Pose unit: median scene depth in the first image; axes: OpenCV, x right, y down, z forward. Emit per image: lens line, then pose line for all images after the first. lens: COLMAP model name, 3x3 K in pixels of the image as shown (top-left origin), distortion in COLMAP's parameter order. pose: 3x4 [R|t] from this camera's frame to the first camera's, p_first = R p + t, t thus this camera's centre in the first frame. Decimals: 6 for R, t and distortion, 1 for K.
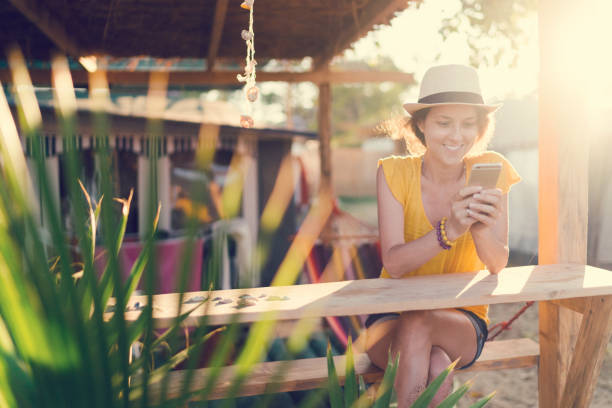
lens RADIAL K [[739.2, 0, 306.0], [0, 739.2, 204.0], [0, 0, 1]] dist [0.007257, 0.012013]
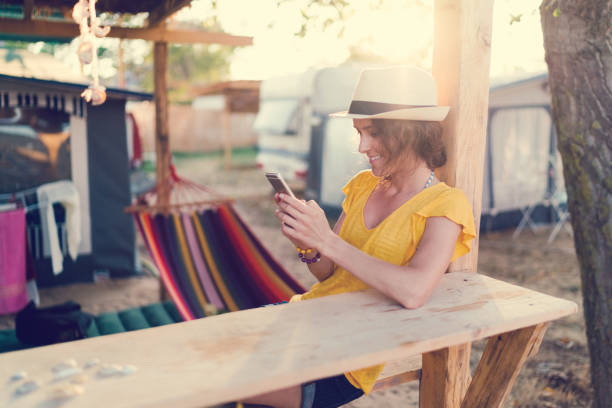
lens RADIAL K [[628.5, 0, 306.0], [0, 628.5, 204.0], [0, 0, 1]] dist [-0.000721, -0.017962]
pose [[0.964570, -0.005668, 0.263765, -0.008770], [-0.017667, 0.996137, 0.086014, -0.025480], [-0.263233, -0.087626, 0.960744, 0.139619]]
